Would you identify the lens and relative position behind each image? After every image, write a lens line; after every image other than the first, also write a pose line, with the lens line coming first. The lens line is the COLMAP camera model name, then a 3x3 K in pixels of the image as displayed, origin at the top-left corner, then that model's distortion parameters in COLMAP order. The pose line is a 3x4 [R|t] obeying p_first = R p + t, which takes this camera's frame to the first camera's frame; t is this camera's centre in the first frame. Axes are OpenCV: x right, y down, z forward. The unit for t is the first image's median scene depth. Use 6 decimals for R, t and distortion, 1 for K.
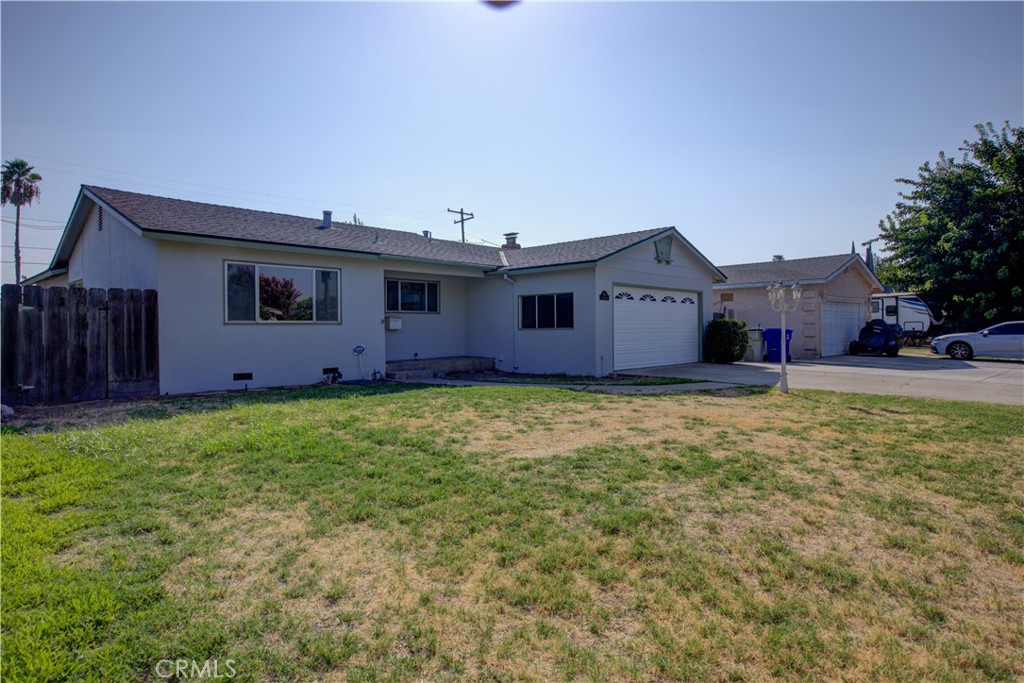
lens RADIAL K [[583.3, 0, 518.6], [0, 583.3, 336.9], [0, 0, 1]] dist [-0.001236, -0.000411]
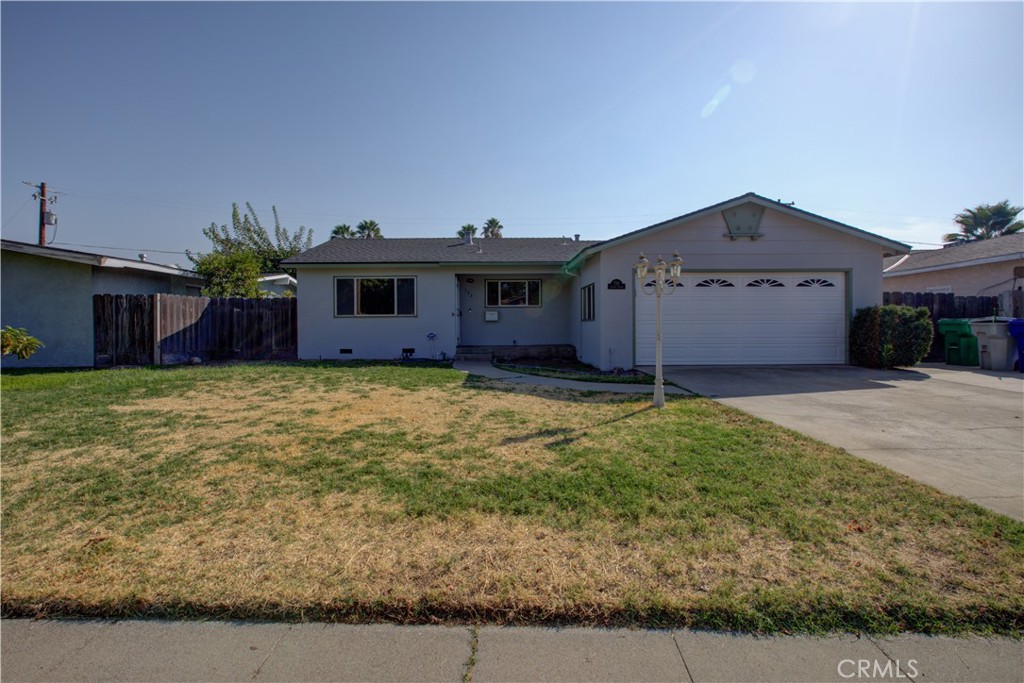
lens RADIAL K [[473.7, 0, 510.8], [0, 473.7, 326.6], [0, 0, 1]] dist [-0.013602, 0.006854]
pose [[0.689527, 0.009616, -0.724196, 0.580464], [-0.008281, 0.999951, 0.005392, -0.005962], [0.724213, 0.002279, 0.689573, 0.354387]]
